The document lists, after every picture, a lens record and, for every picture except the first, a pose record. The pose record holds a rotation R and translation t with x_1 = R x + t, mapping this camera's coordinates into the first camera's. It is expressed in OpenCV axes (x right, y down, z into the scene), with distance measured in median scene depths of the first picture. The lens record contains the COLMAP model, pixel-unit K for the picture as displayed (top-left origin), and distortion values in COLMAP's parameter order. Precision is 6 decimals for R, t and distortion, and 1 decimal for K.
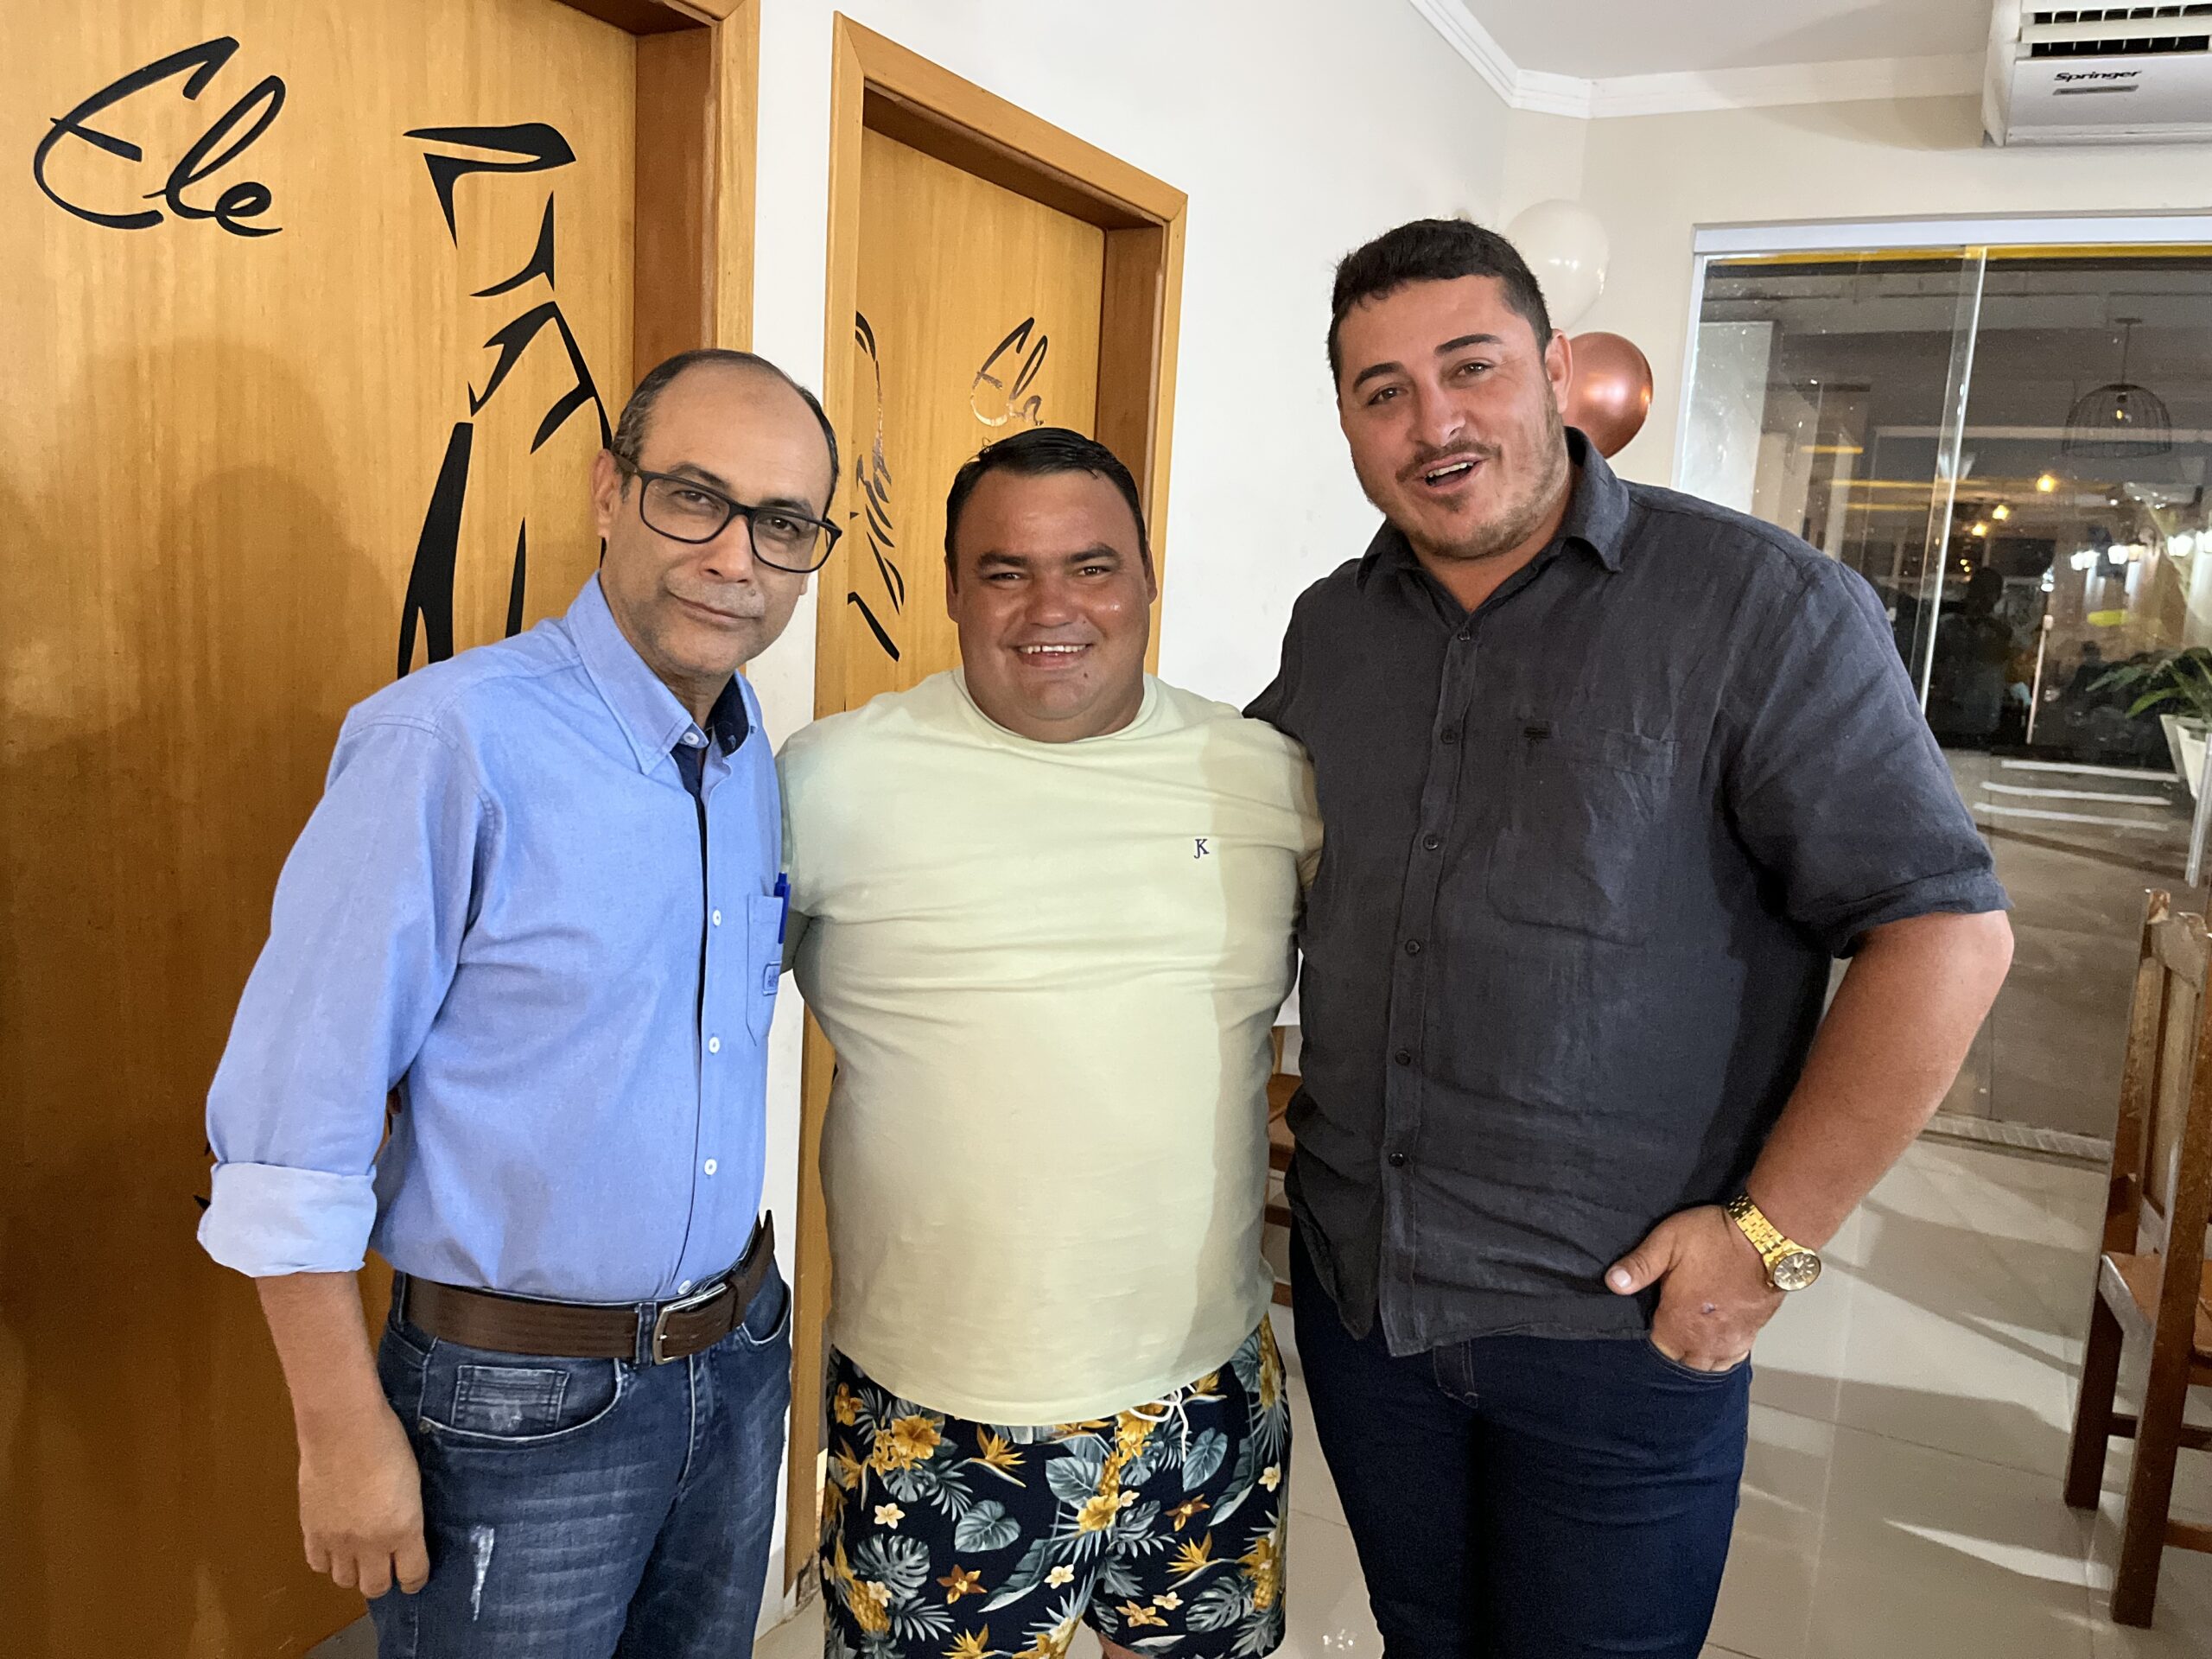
lens RADIAL K [[1676.6, 0, 1106.0], [0, 1676.6, 829.5], [0, 0, 1]] dist [0.072423, -0.104441]
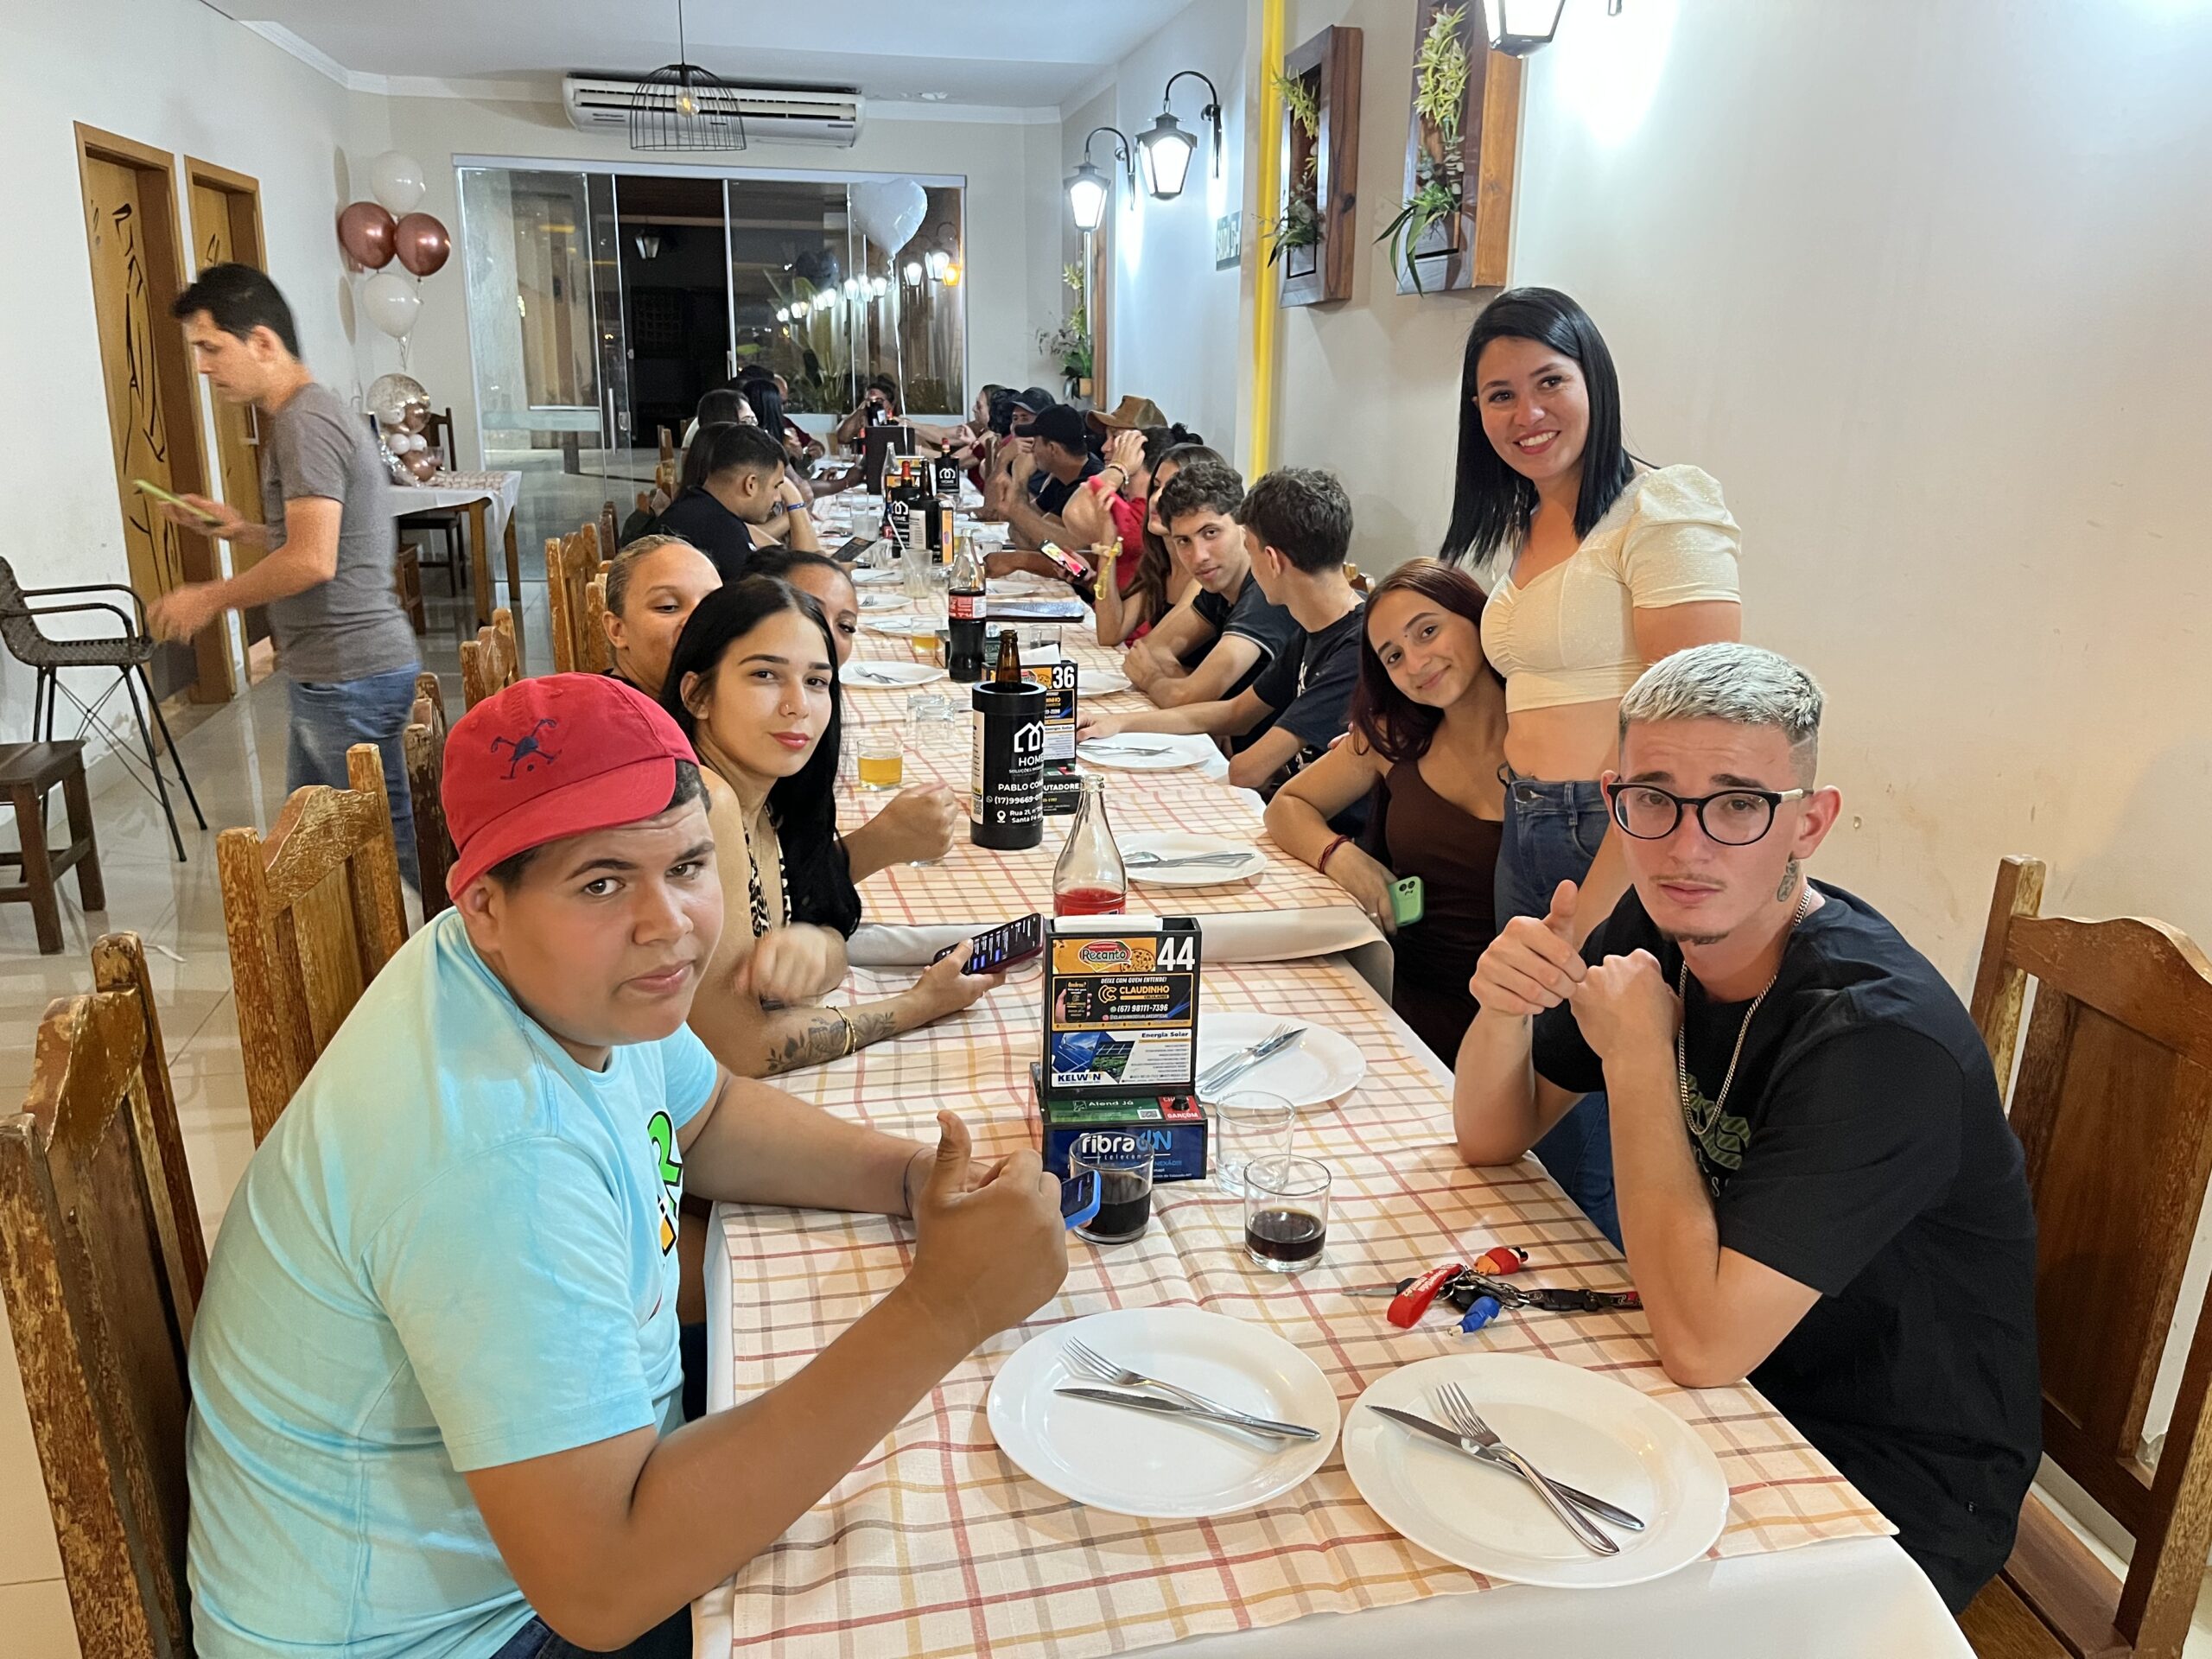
lens RADIAL K [[1676.6, 0, 1106.0], [0, 1676.6, 829.5], [0, 0, 1]] dist [0.072423, -0.104441]
pose [[0.779616, -0.195700, 0.594896, -0.434201], [0.111049, 0.978067, 0.176220, 0.178930], [-0.616334, -0.071321, 0.784248, -1.208431]]
